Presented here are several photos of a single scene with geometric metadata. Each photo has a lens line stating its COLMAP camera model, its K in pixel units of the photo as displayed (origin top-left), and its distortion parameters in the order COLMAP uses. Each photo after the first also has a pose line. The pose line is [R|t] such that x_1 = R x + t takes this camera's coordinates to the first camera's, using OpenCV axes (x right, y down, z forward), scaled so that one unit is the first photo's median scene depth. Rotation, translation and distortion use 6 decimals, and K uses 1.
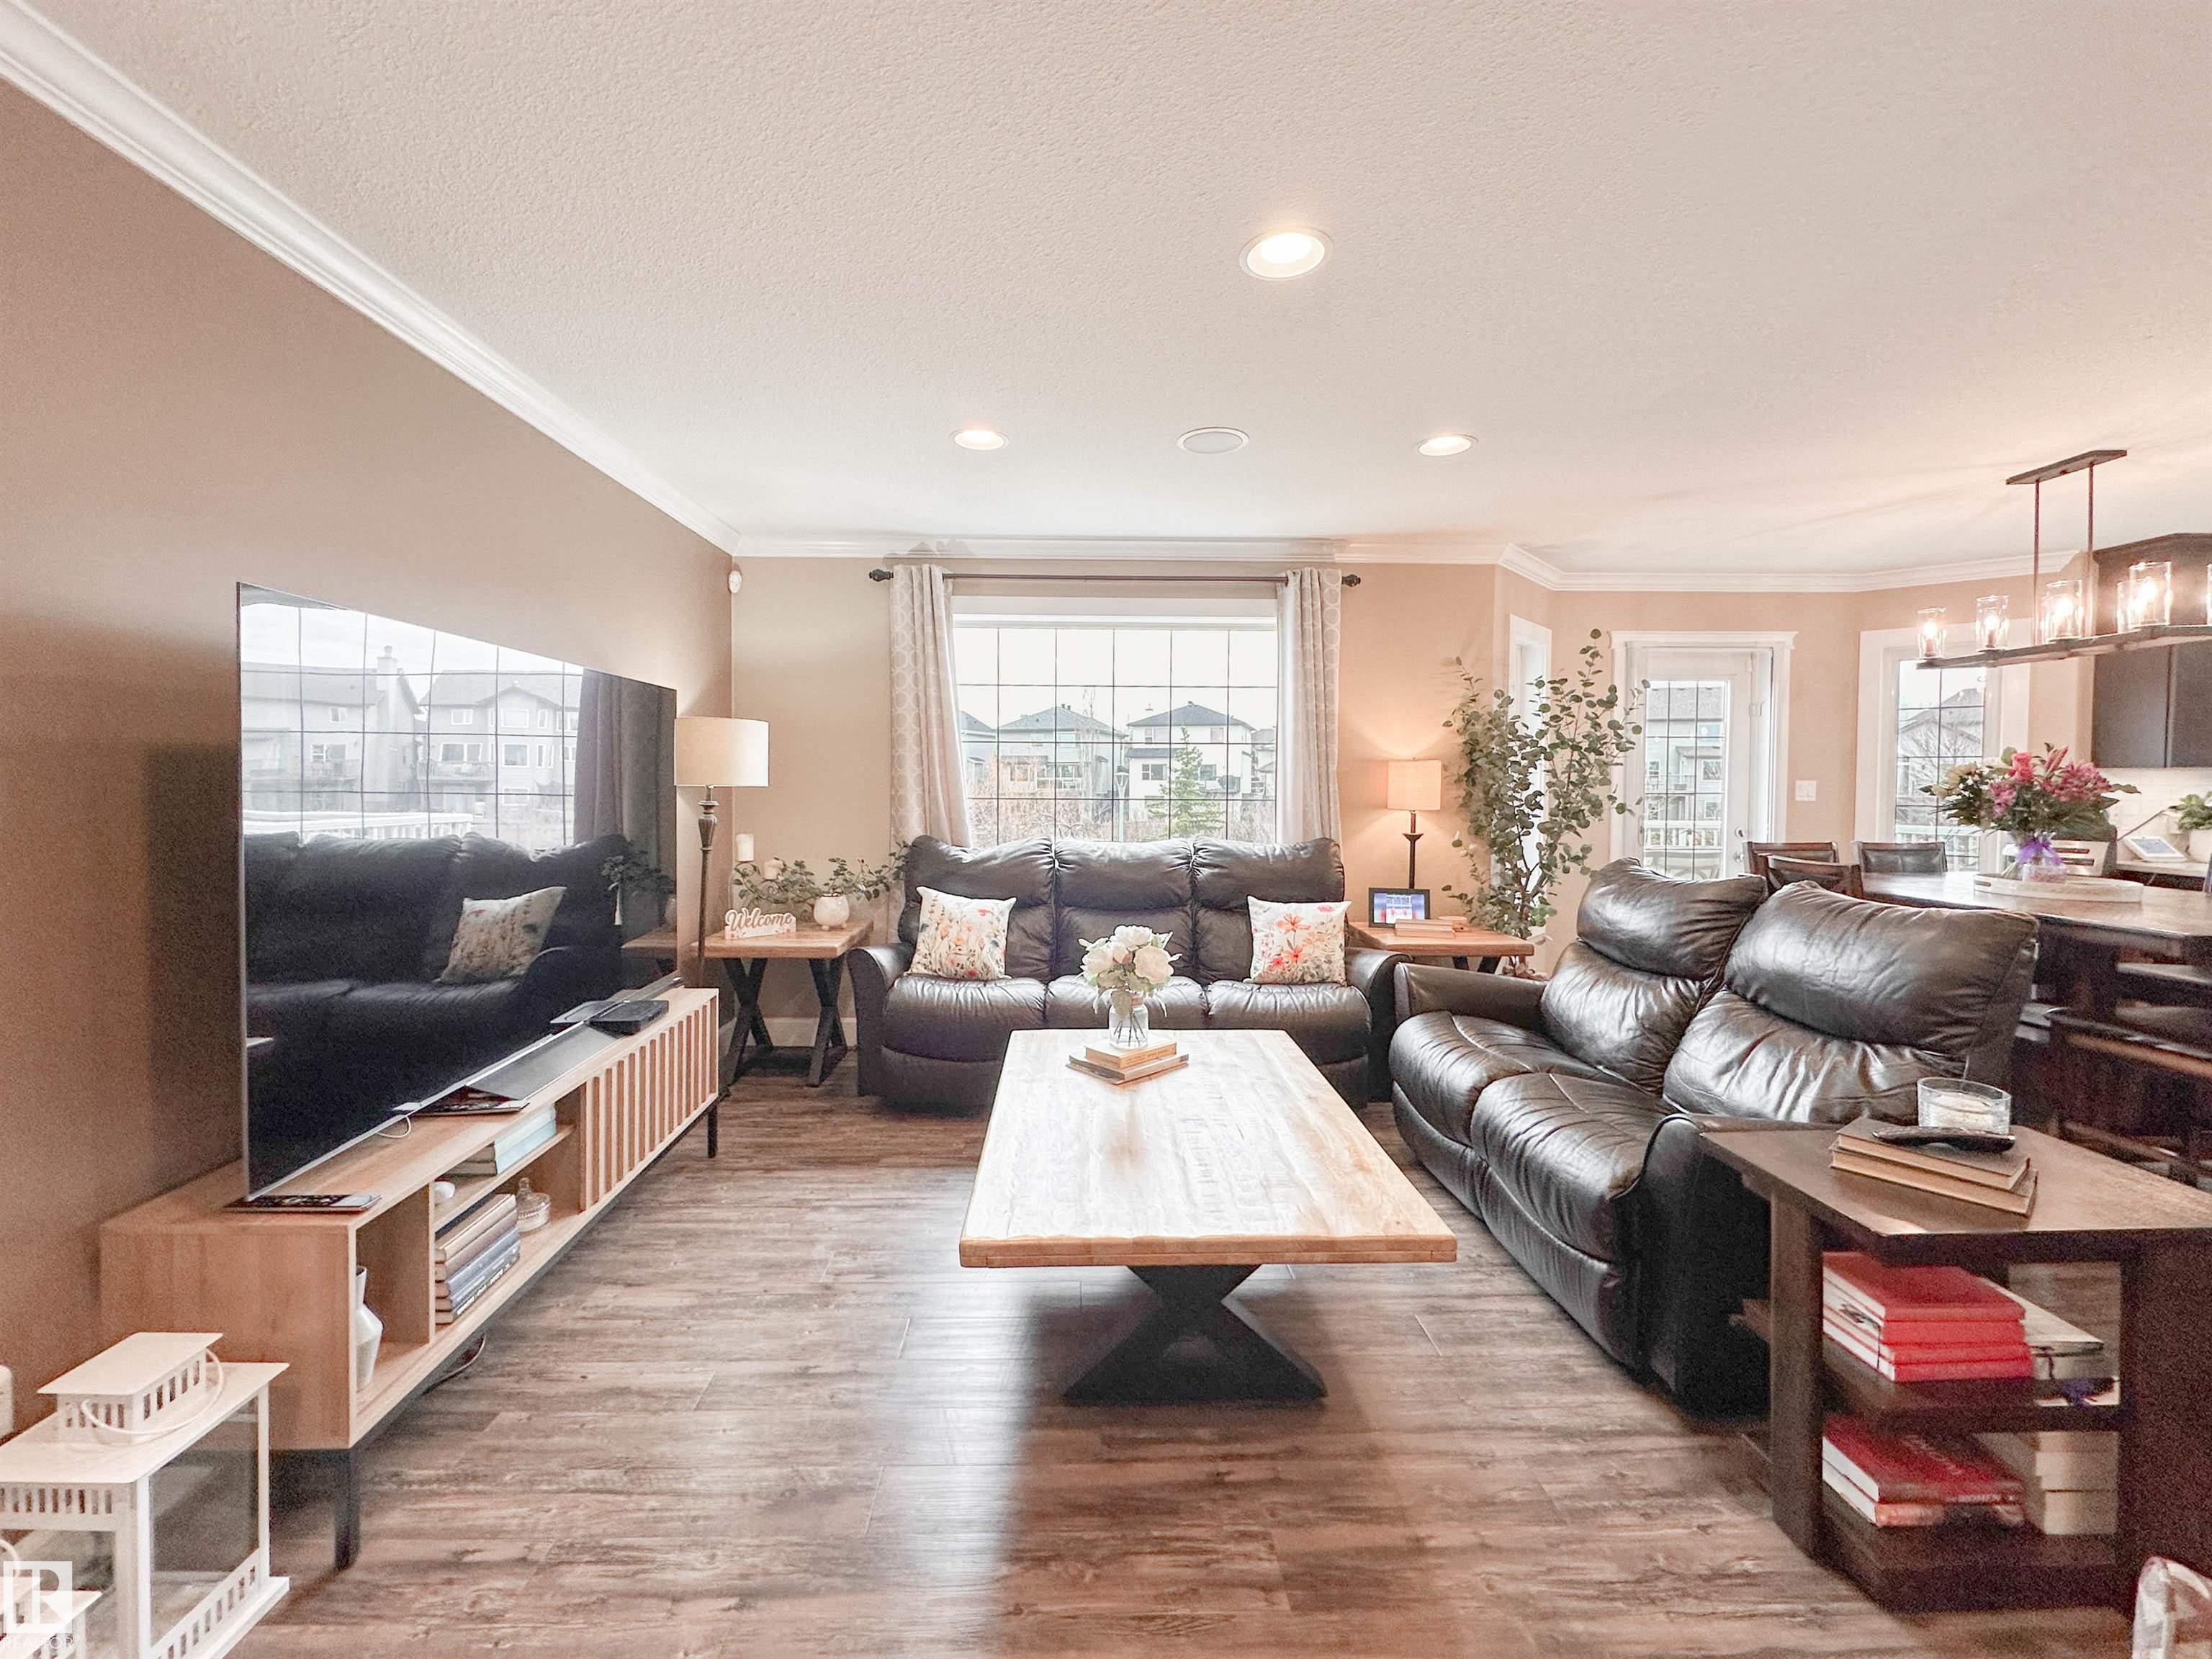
lens RADIAL K [[906.4, 0, 1080.4], [0, 906.4, 792.2], [0, 0, 1]] dist [-0.000657, -0.000047]
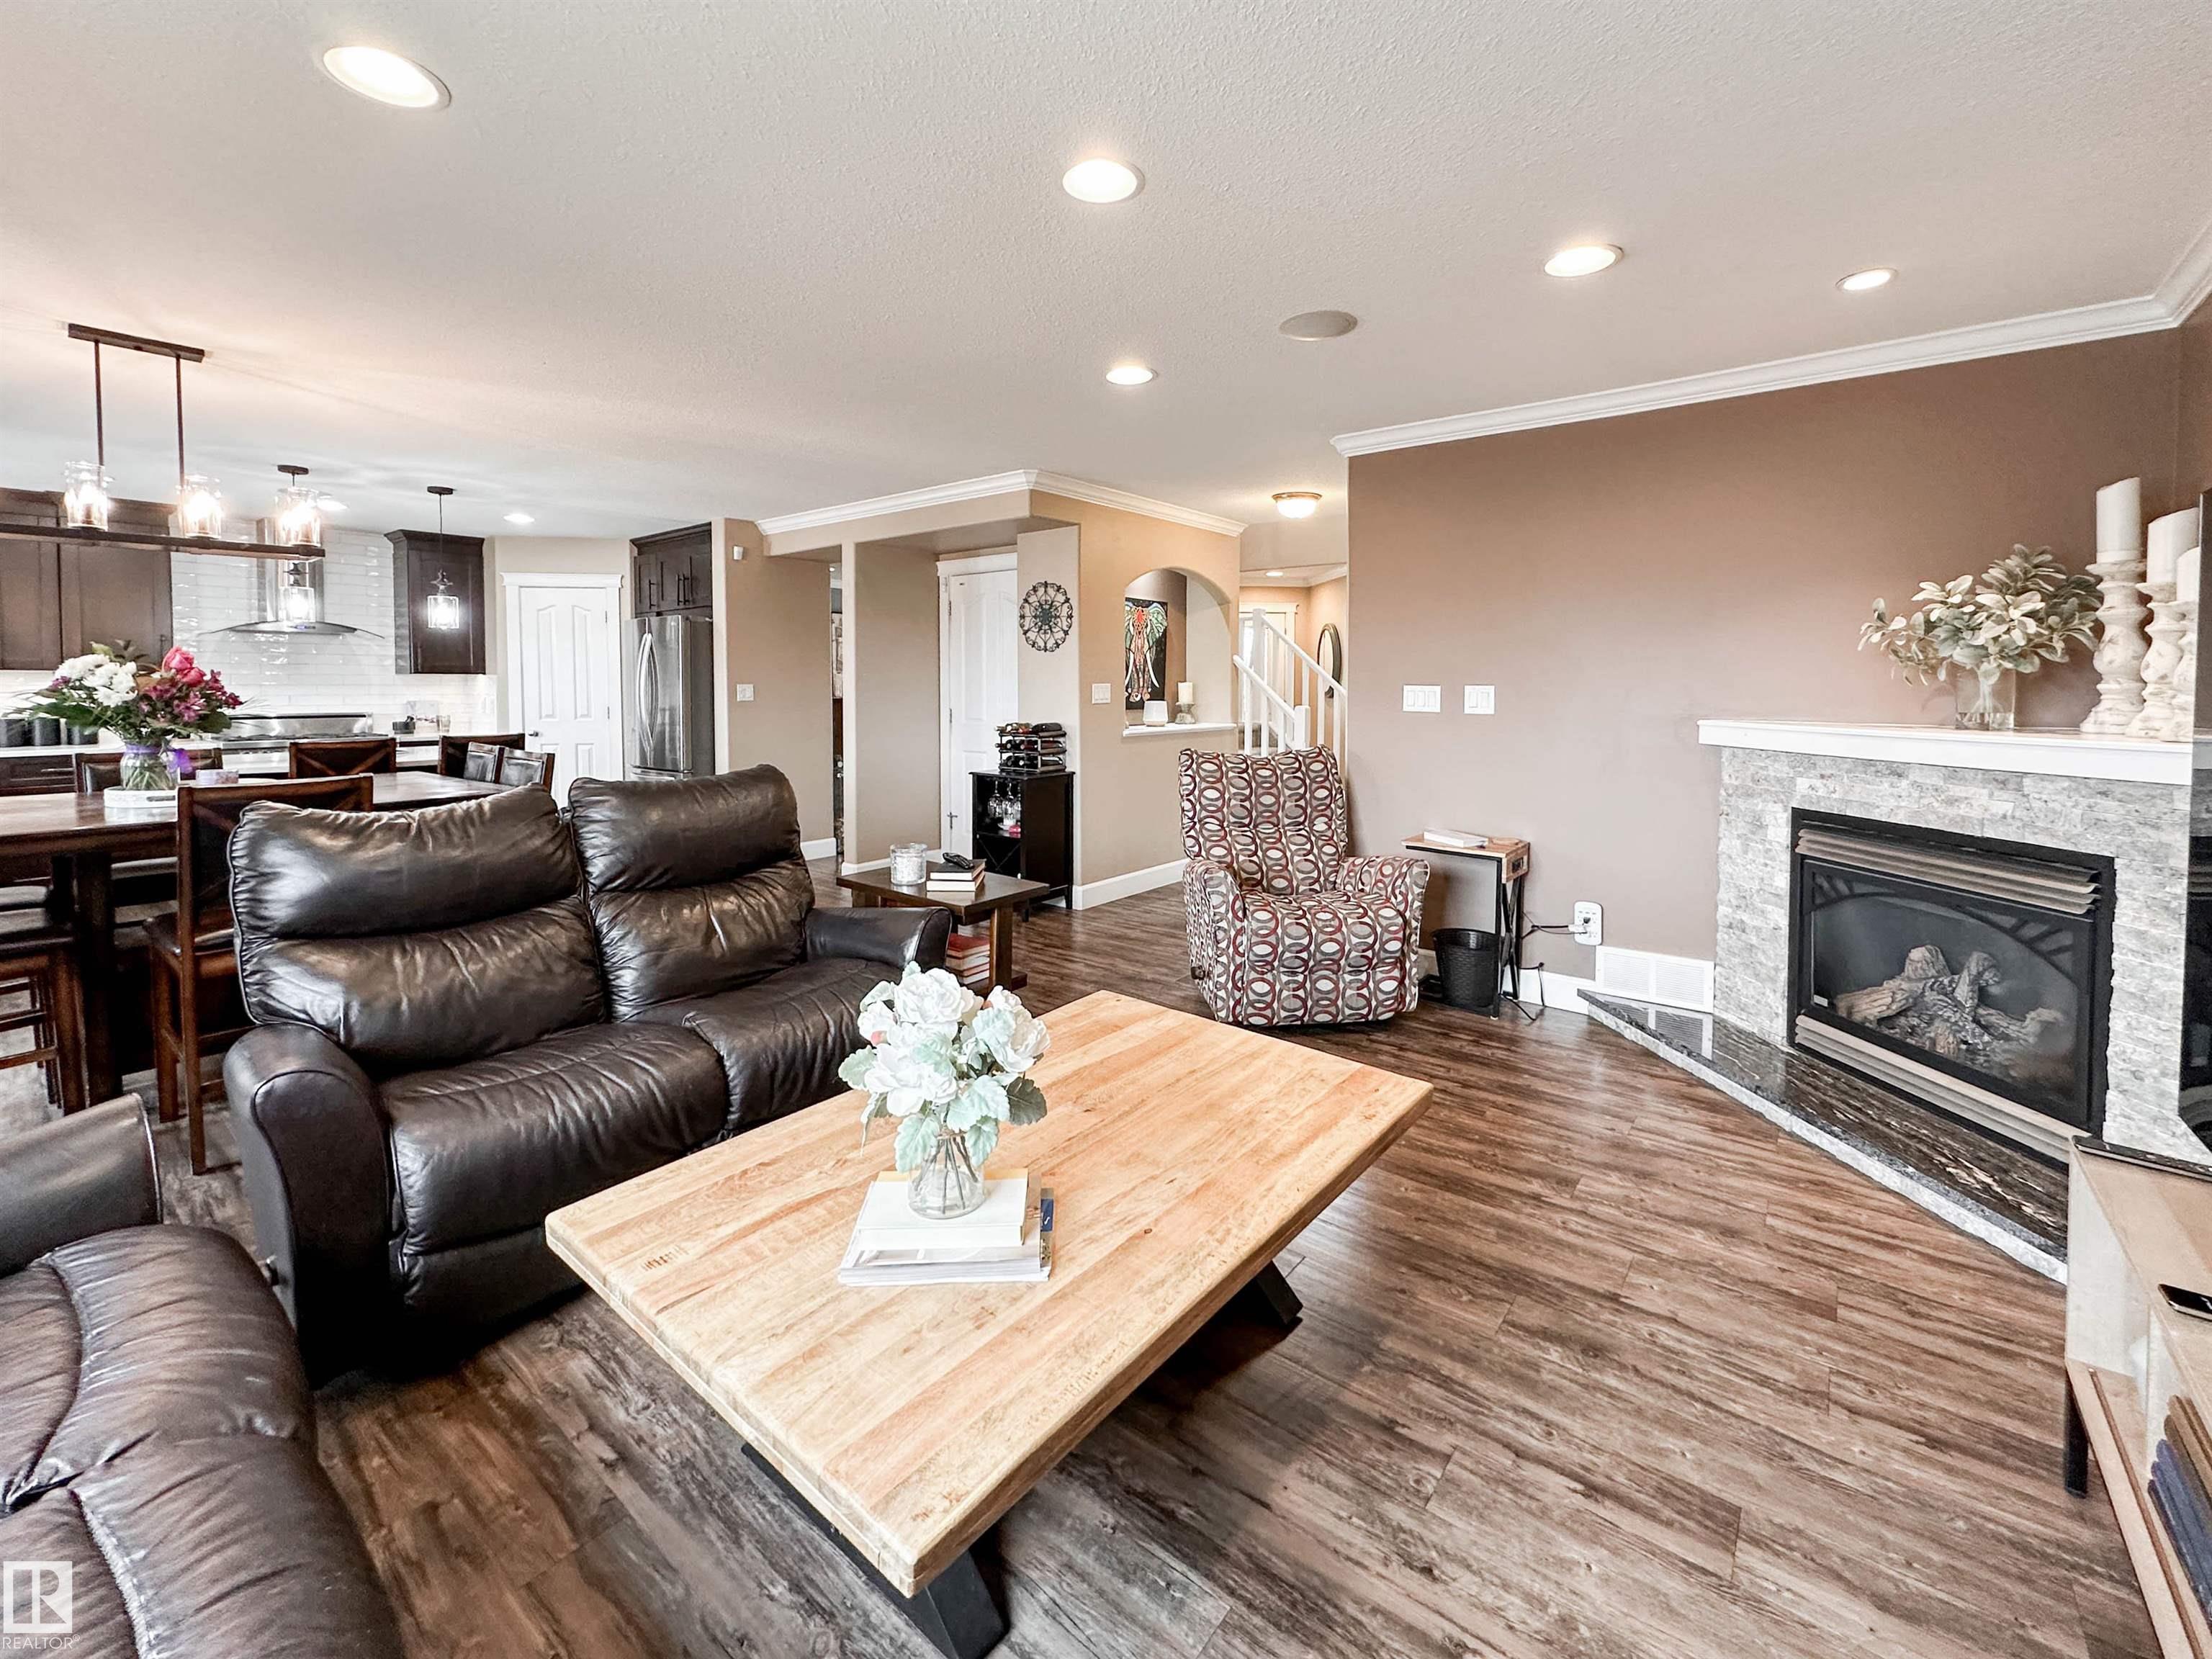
lens RADIAL K [[912.2, 0, 1103.6], [0, 912.2, 718.8], [0, 0, 1]] dist [0.002381, 0.000287]
pose [[-0.760675, -0.029841, 0.648447, -0.228602], [0.006404, 0.998549, 0.053464, -0.015956], [-0.649101, 0.044821, -0.759380, 0.886933]]
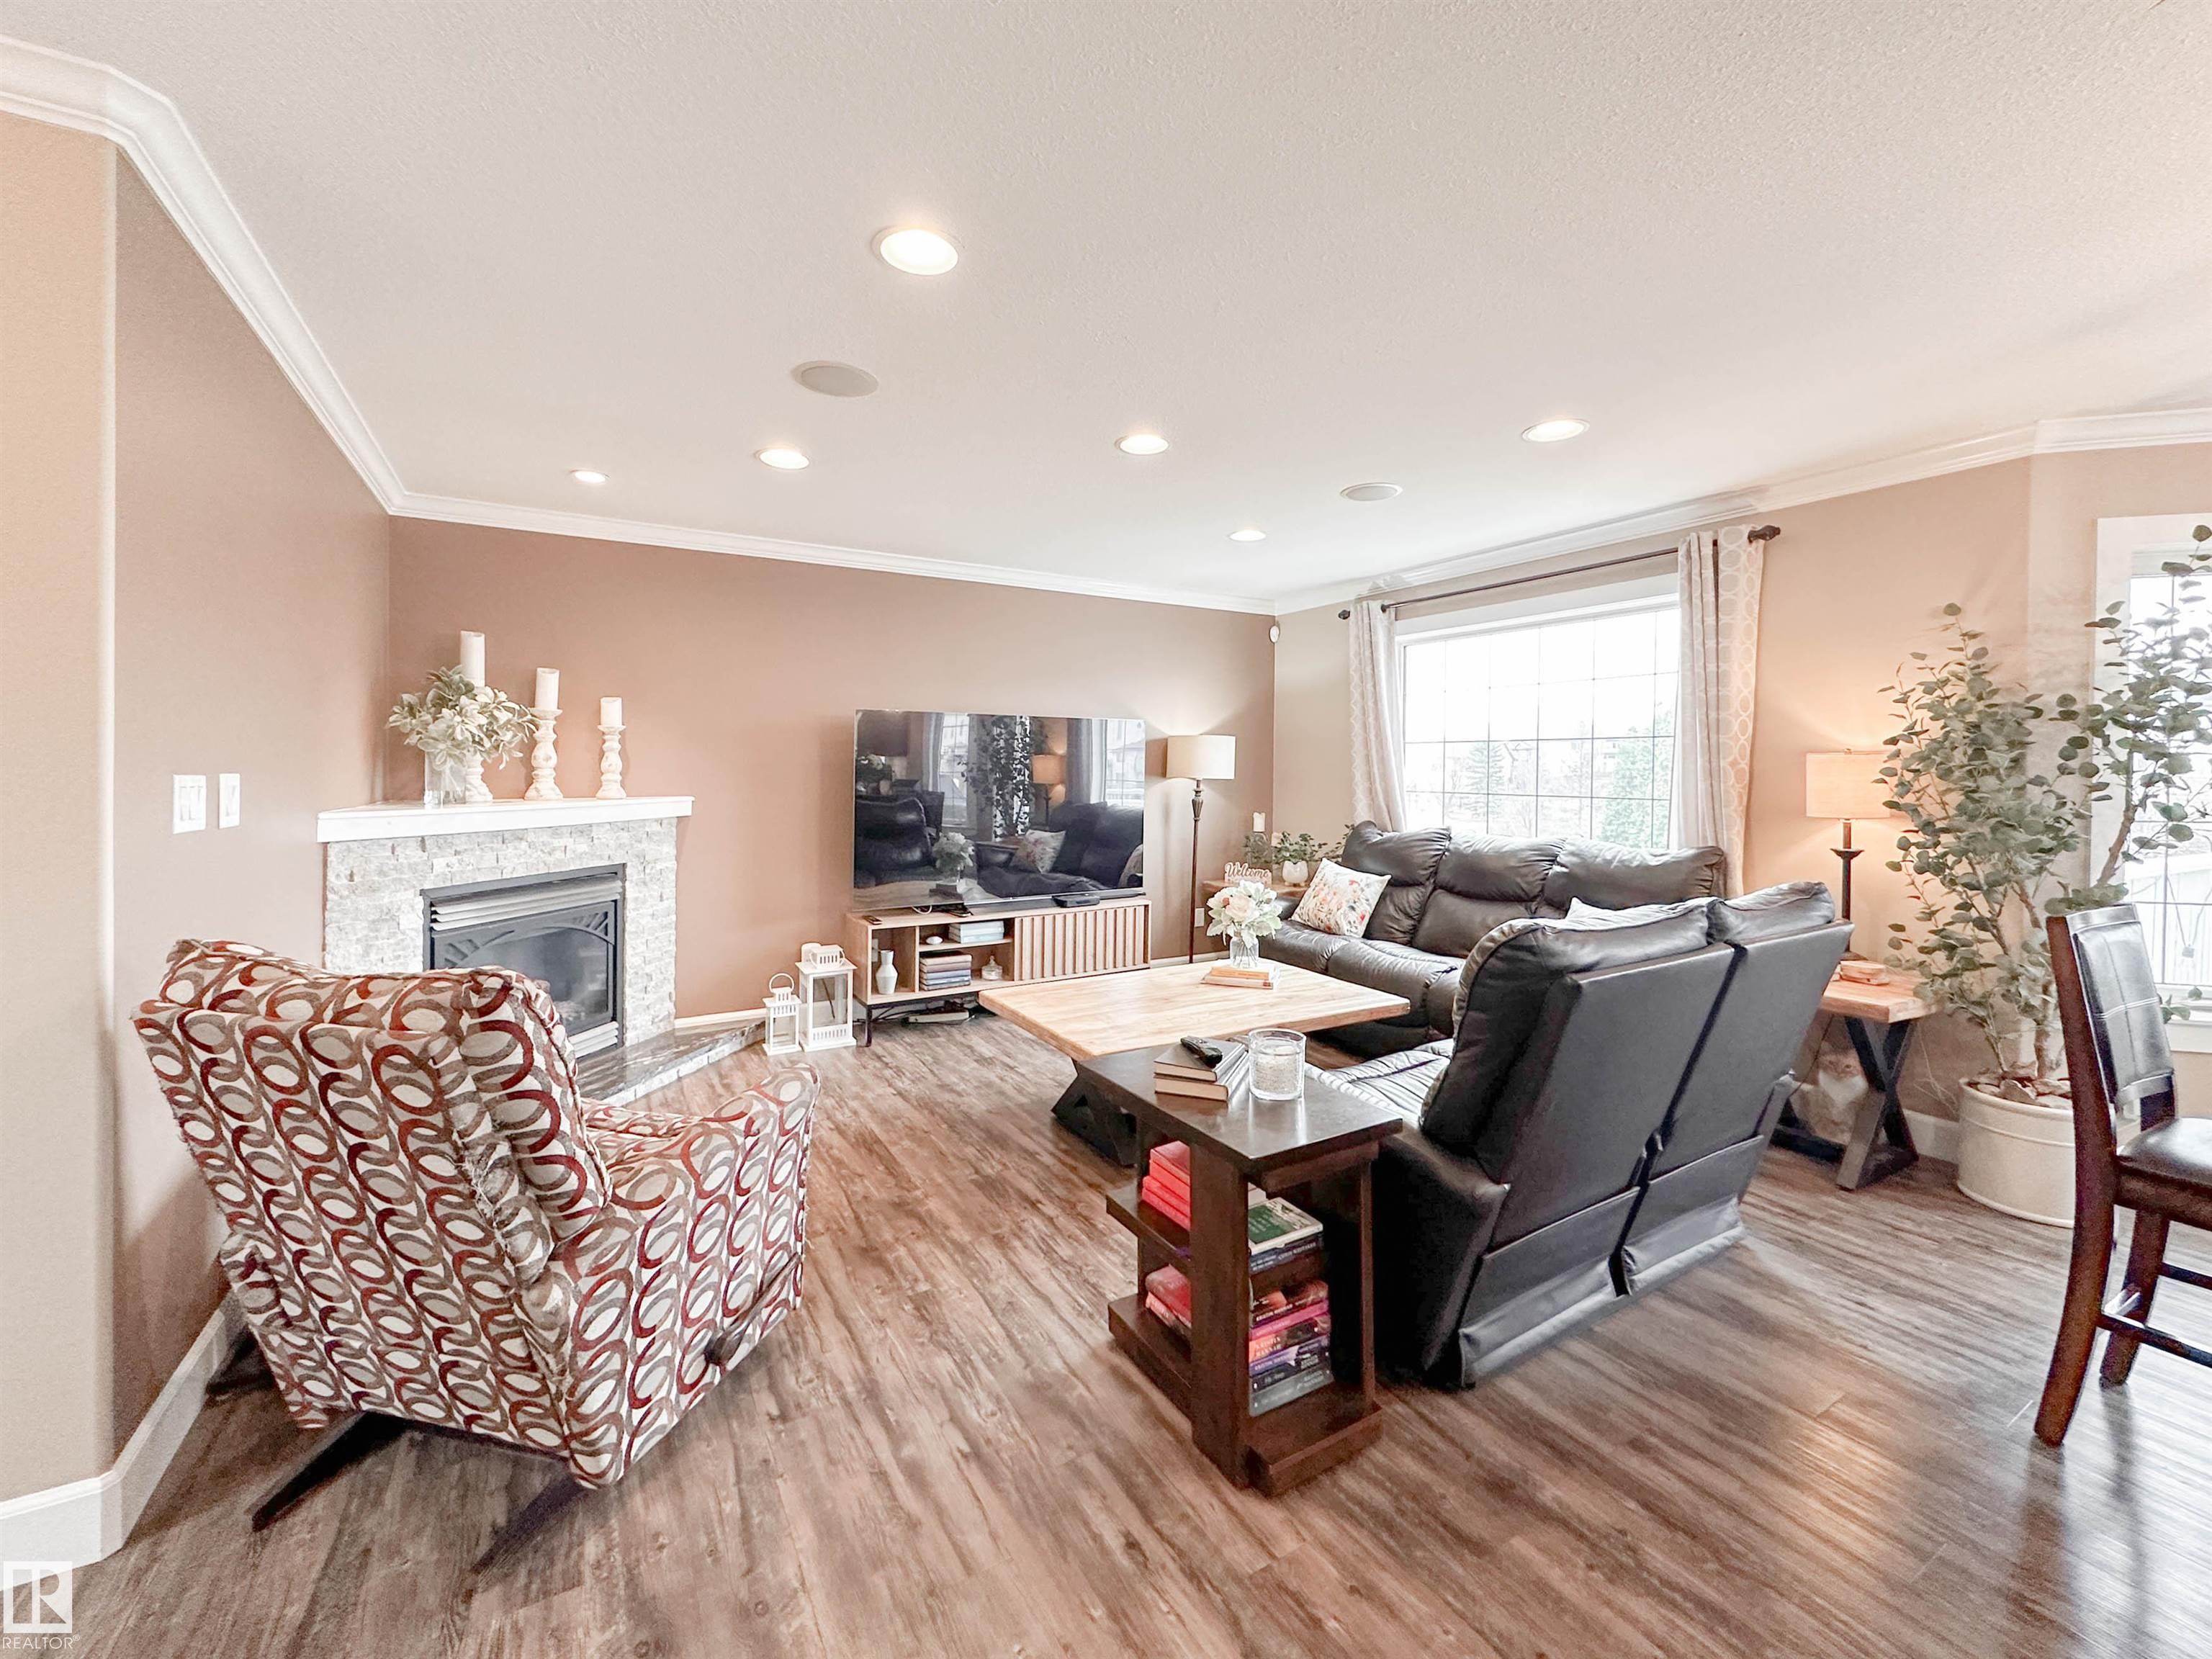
lens RADIAL K [[939.9, 0, 1107.6], [0, 939.9, 766.8], [0, 0, 1]] dist [-0.000181, 0.000117]
pose [[0.471007, -0.004845, -0.882116, 0.814926], [-0.015906, 0.999776, -0.013984, -0.002705], [0.881986, 0.020618, 0.470824, 0.090598]]
